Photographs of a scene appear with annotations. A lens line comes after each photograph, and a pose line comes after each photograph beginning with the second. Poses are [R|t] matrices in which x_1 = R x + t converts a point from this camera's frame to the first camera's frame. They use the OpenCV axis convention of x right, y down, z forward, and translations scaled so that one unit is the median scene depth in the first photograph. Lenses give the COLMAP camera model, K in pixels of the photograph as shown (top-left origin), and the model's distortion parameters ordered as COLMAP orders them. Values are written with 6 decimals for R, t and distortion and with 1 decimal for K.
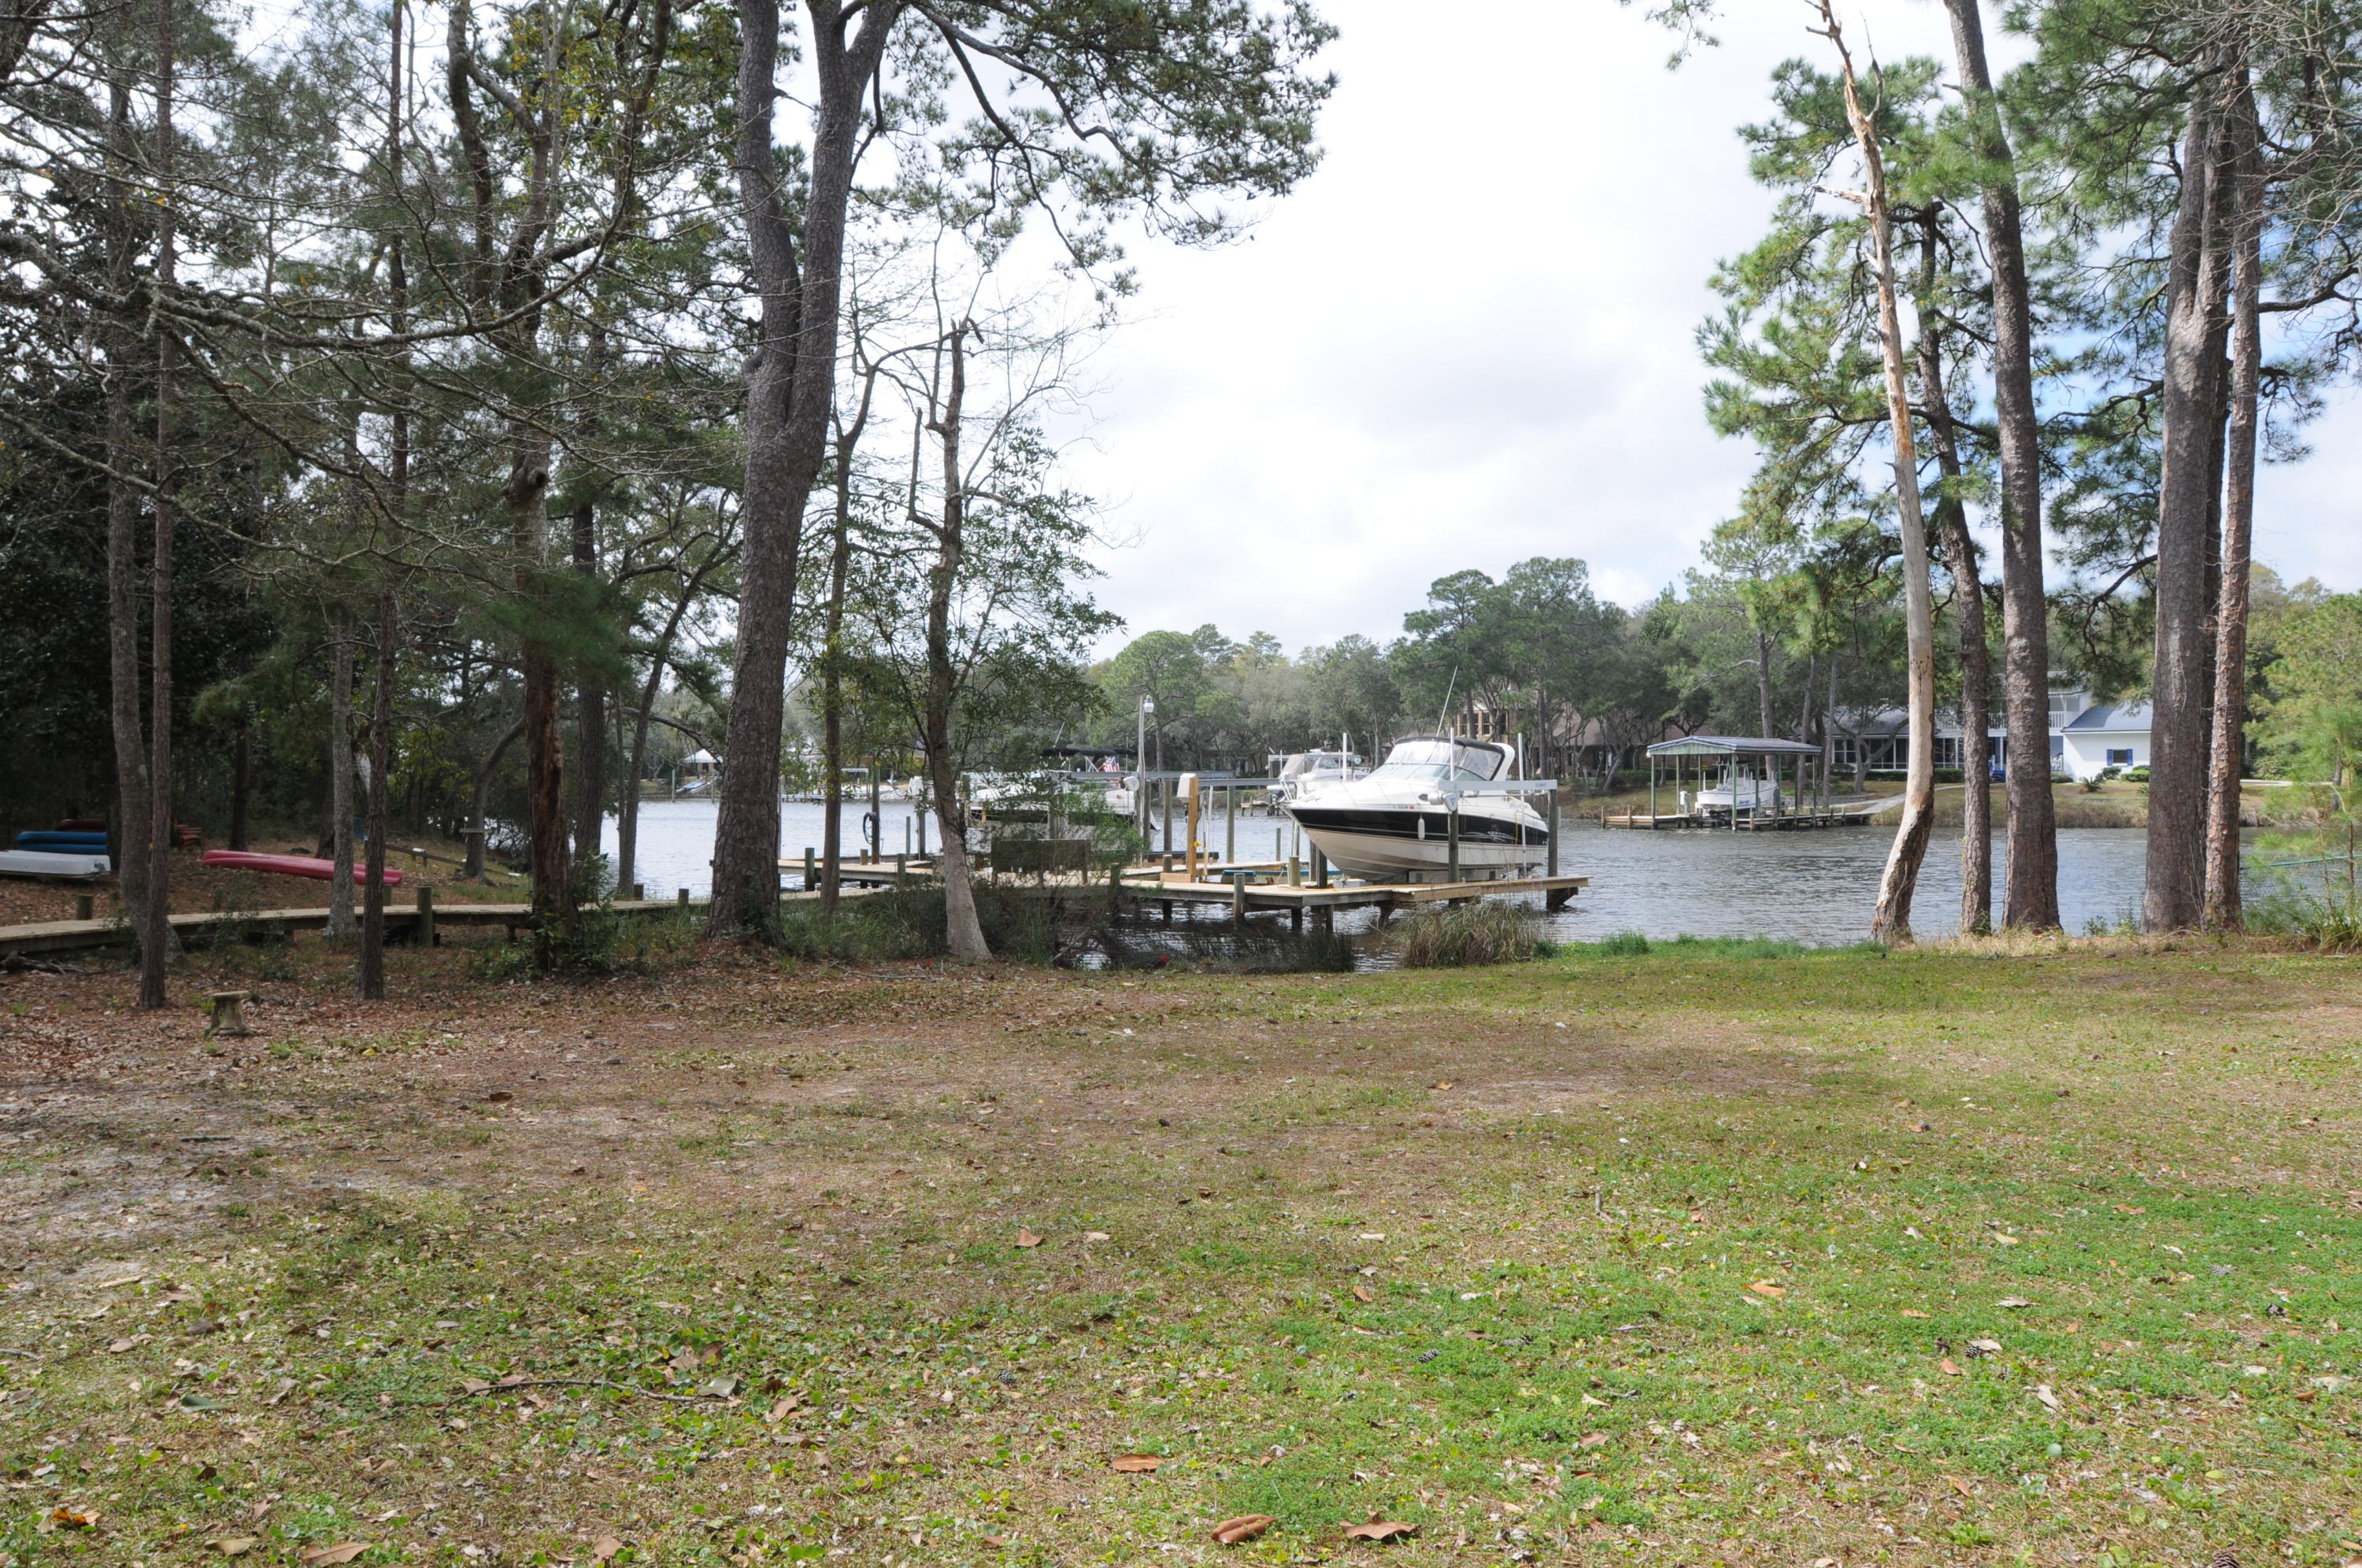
lens RADIAL K [[1798.8, 0, 1174.9], [0, 1798.8, 773.0], [0, 0, 1]] dist [-0.082653, 0.066505]
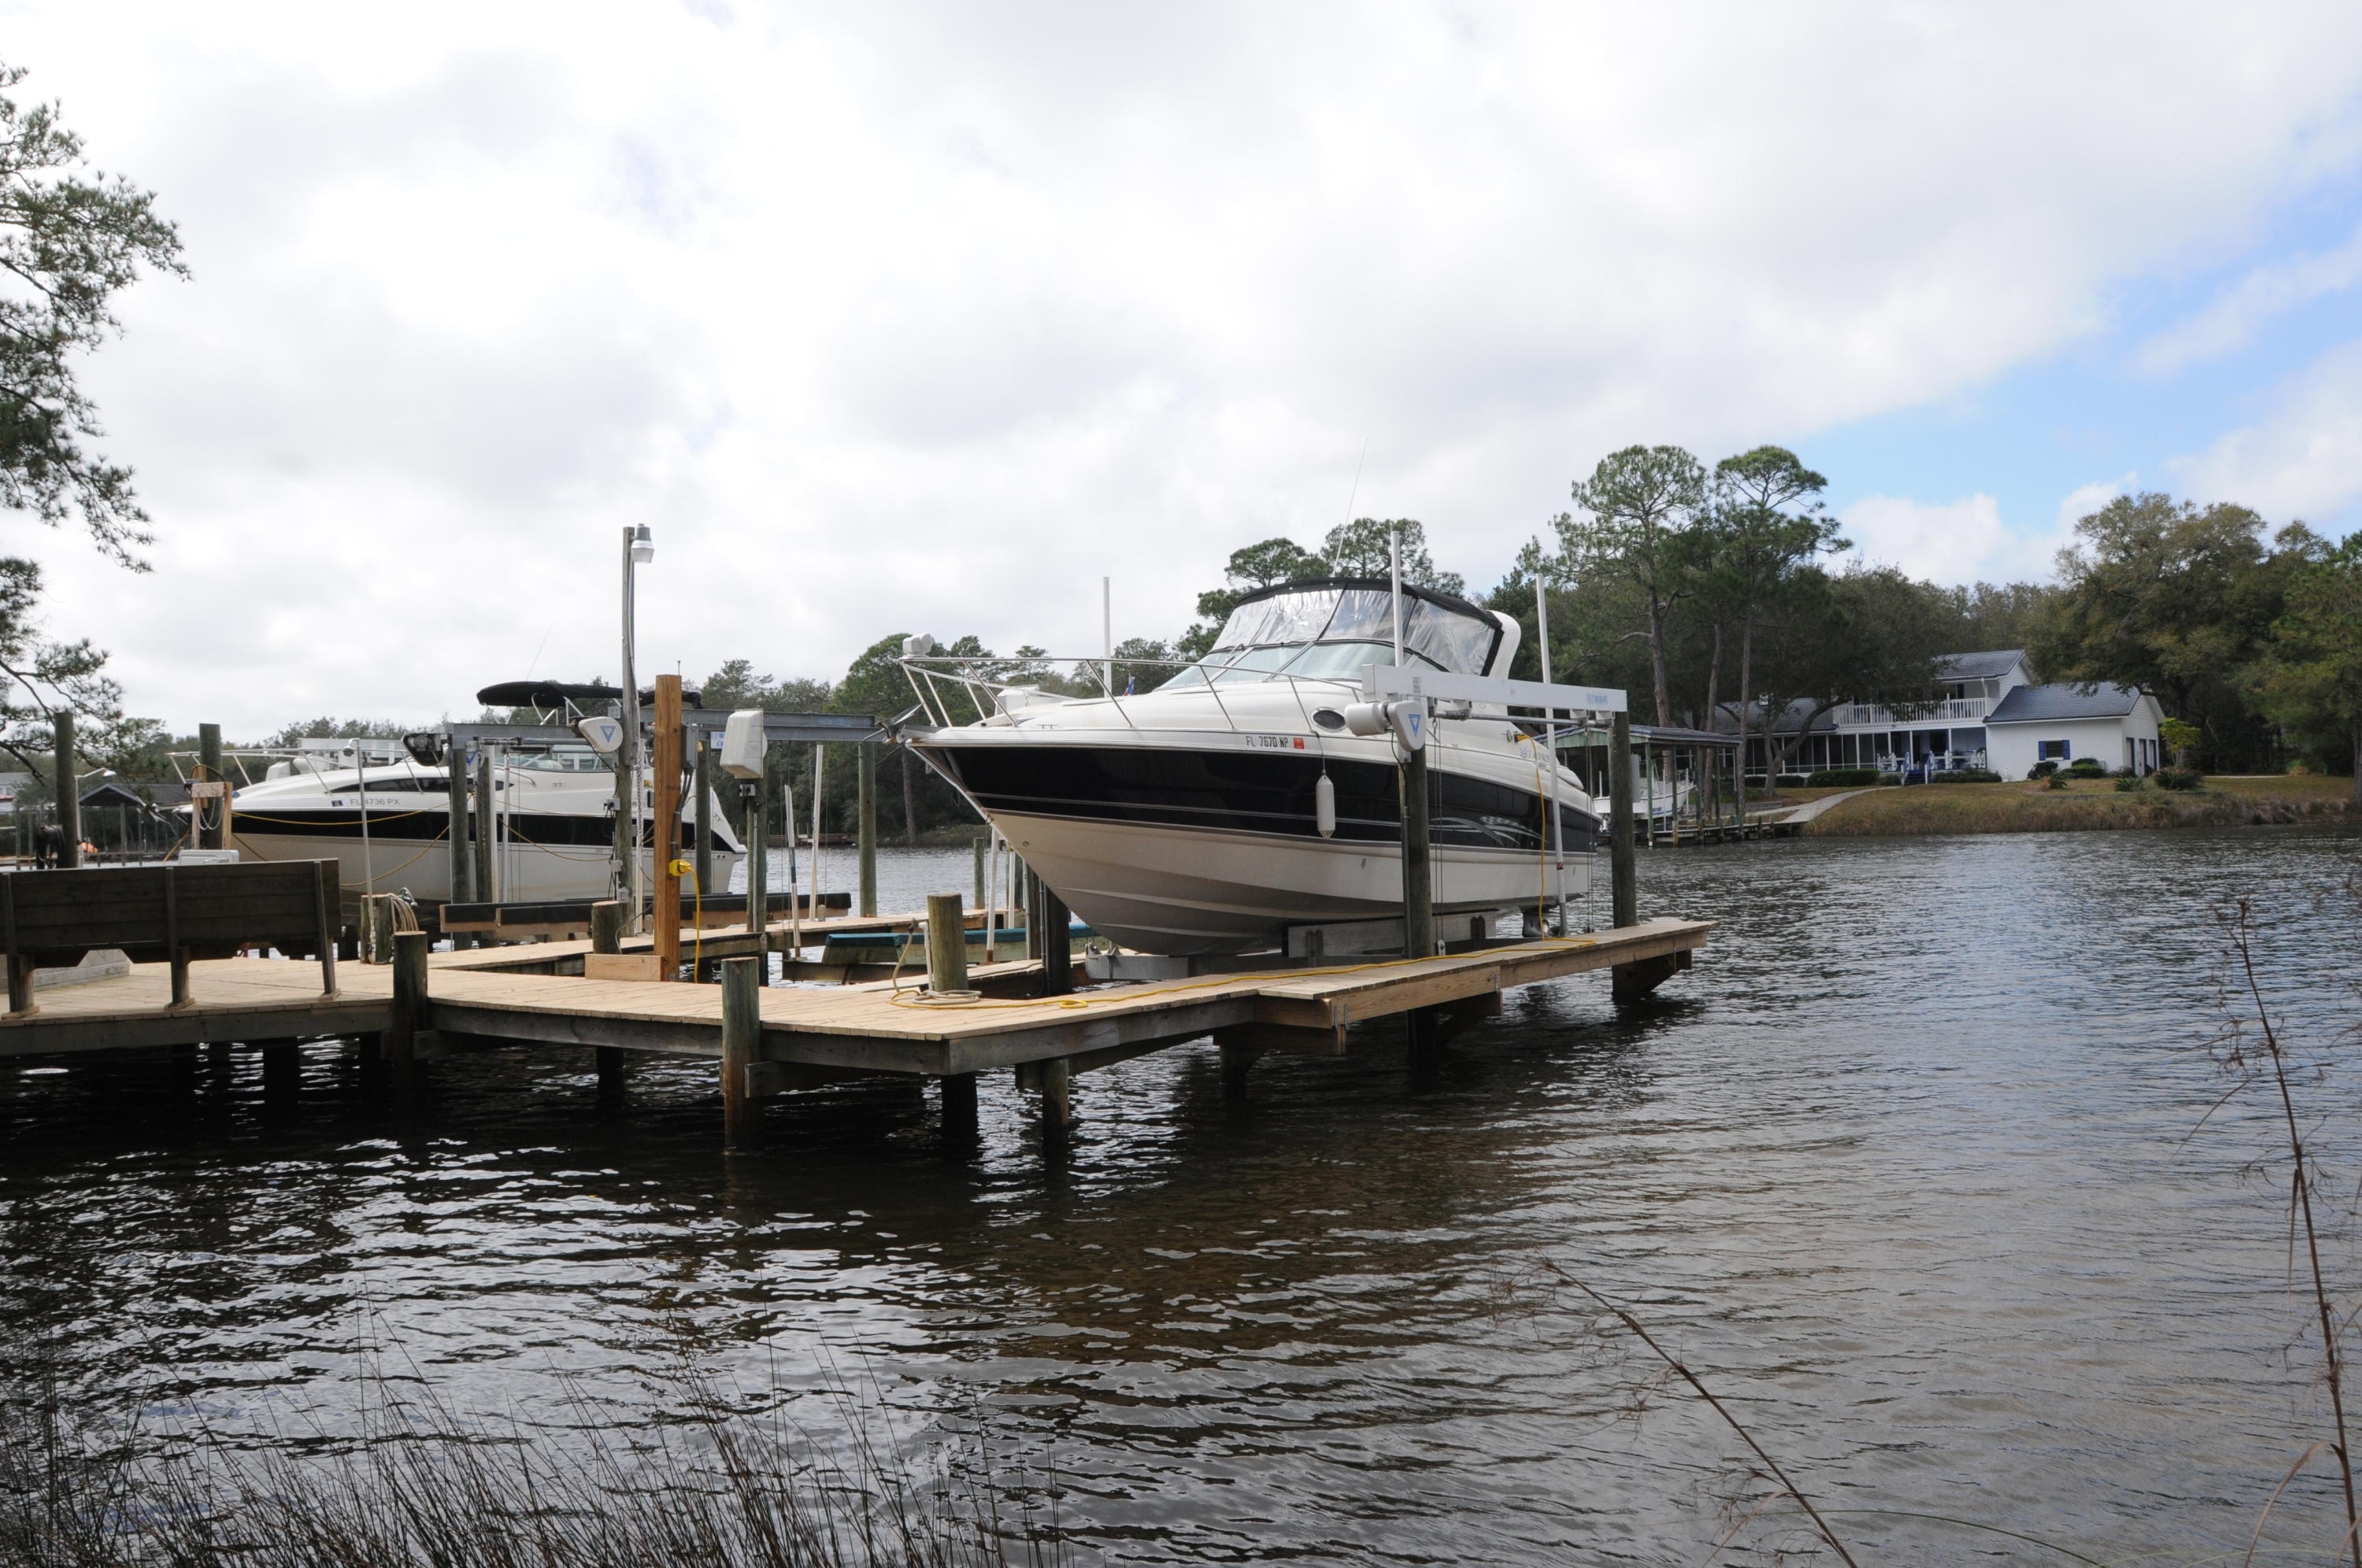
lens RADIAL K [[1899.5, 0, 1183.0], [0, 1899.5, 787.0], [0, 0, 1]] dist [-0.161764, 0.000051]
pose [[0.992338, -0.021994, 0.121578, 0.082740], [0.023681, 0.999642, -0.012450, 0.039676], [-0.121261, 0.015233, 0.992504, 0.810424]]
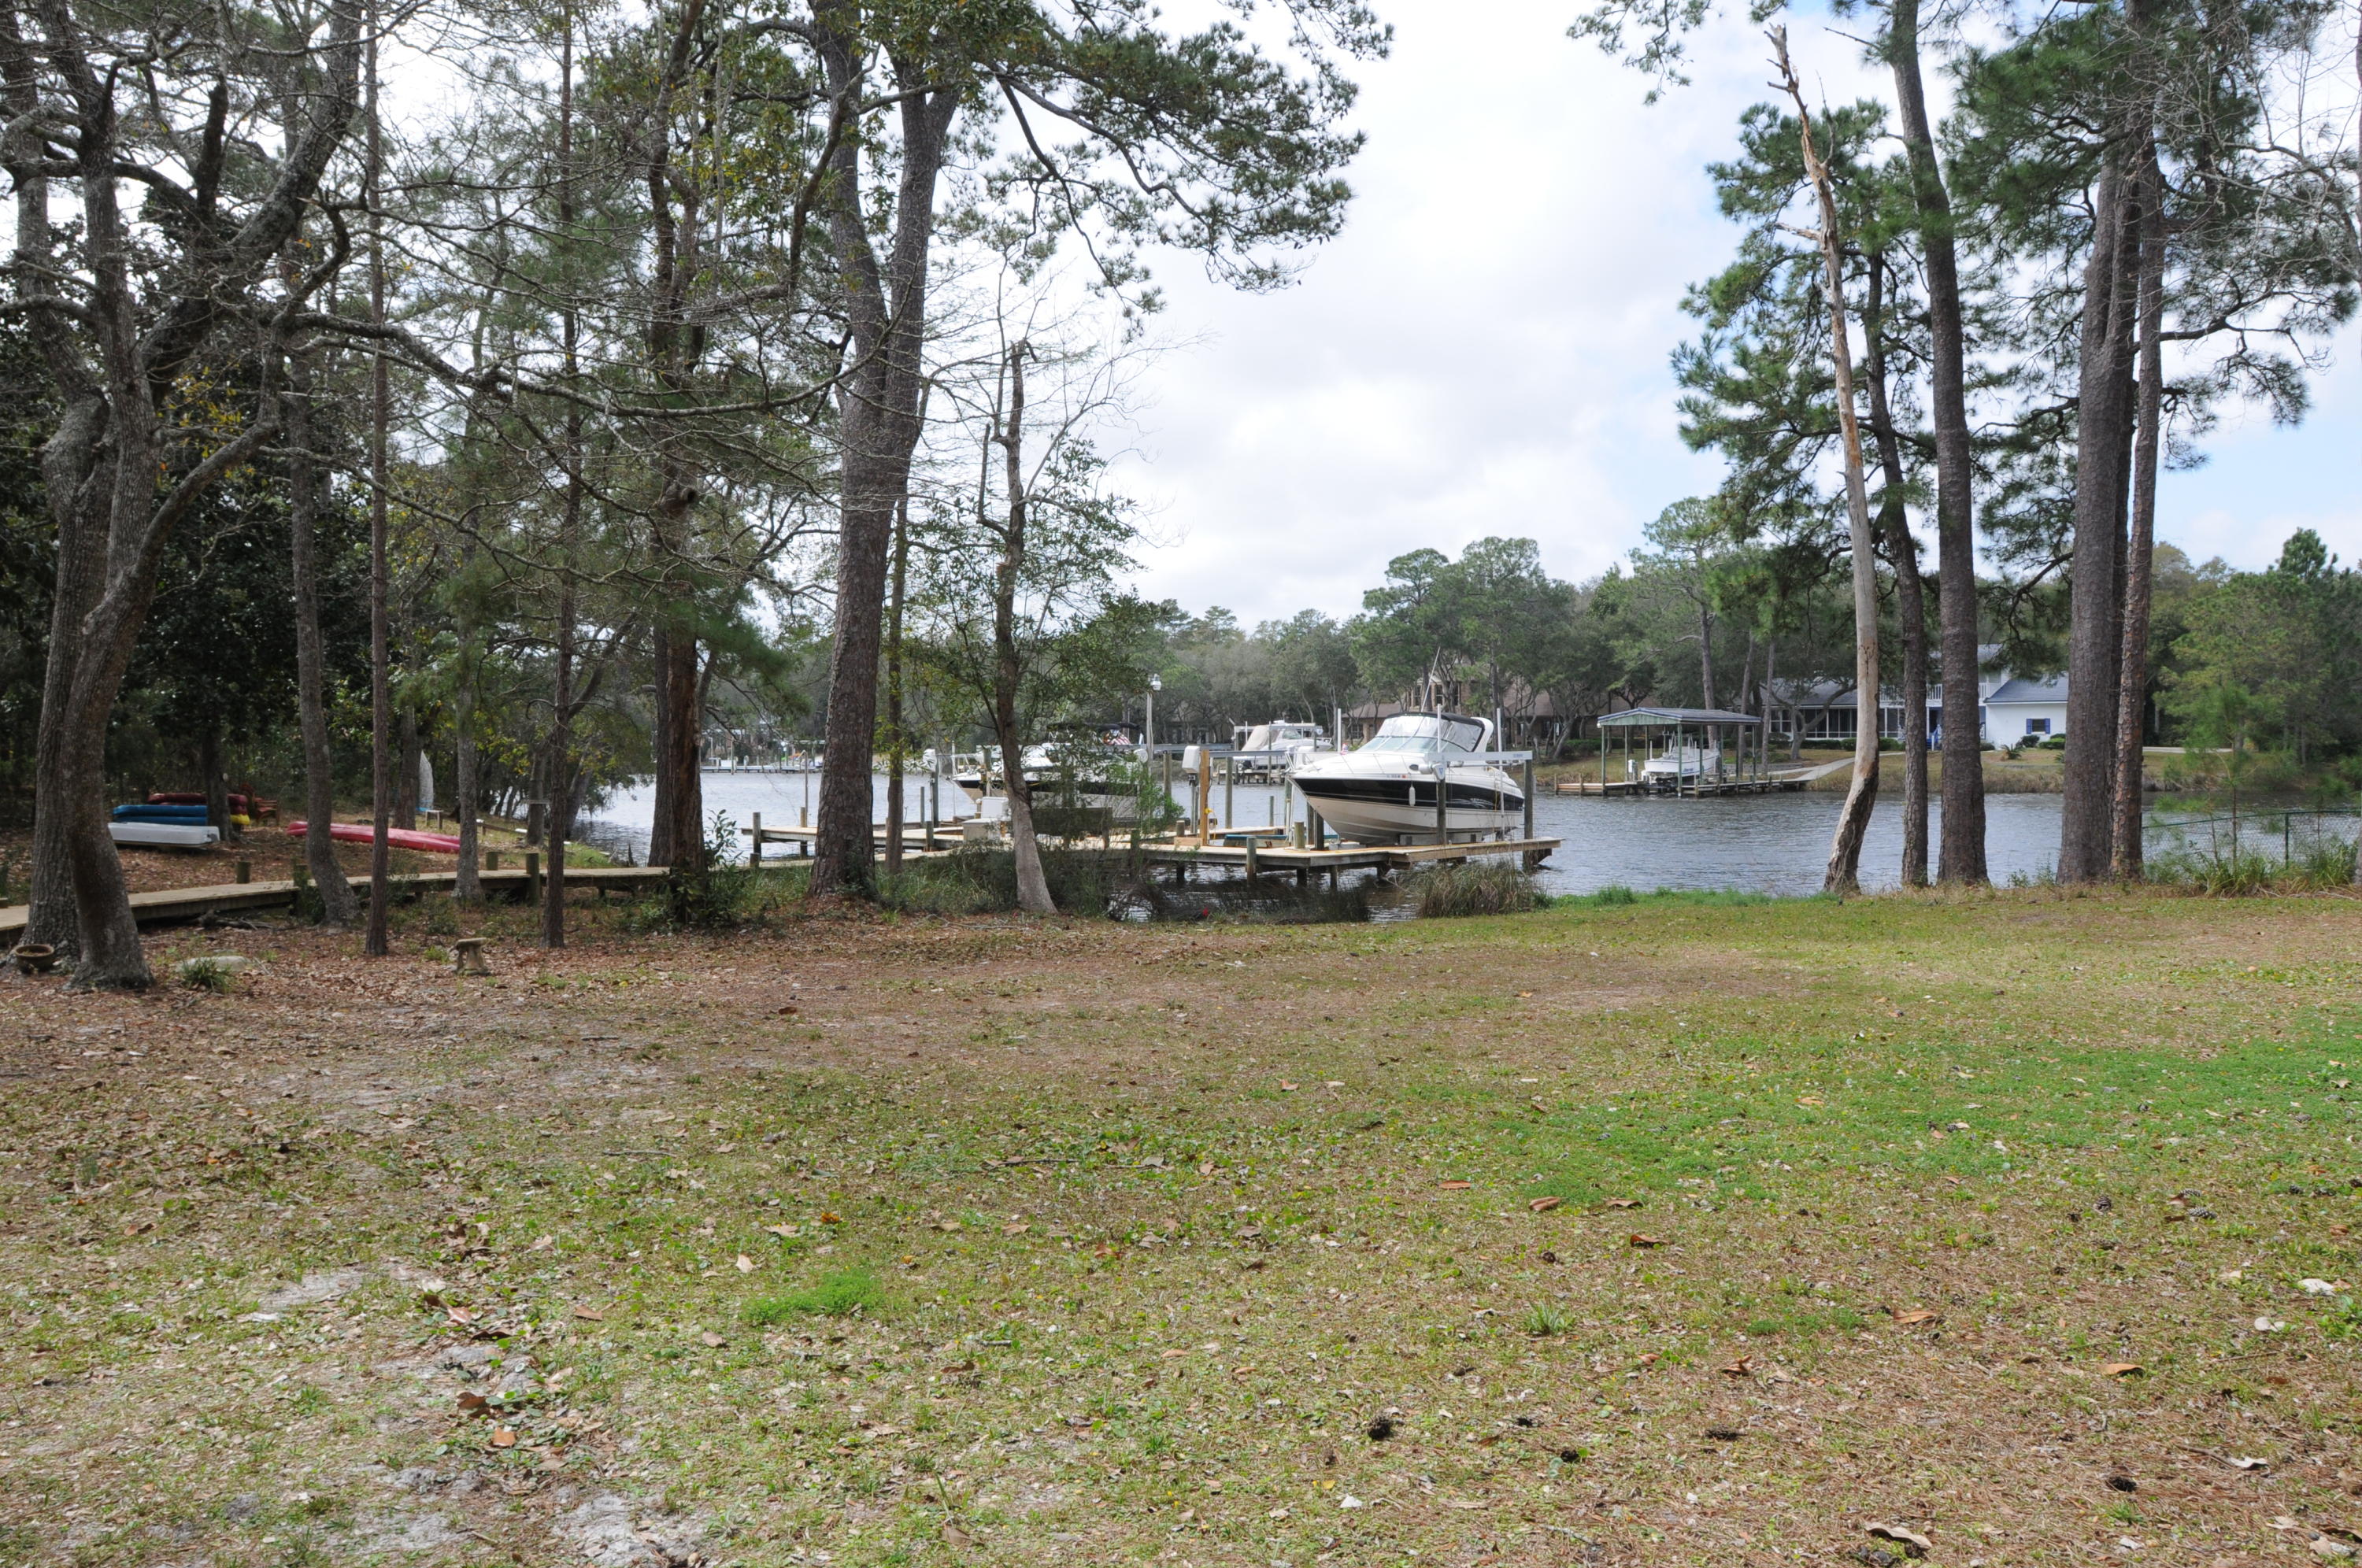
lens RADIAL K [[1749.9, 0, 1181.0], [0, 1749.9, 784.0], [0, 0, 1]] dist [-0.073951, 0.036711]
pose [[0.999552, -0.004599, 0.029576, -0.045591], [0.003908, 0.999719, 0.023401, -0.002315], [-0.029675, -0.023275, 0.999289, -0.082778]]
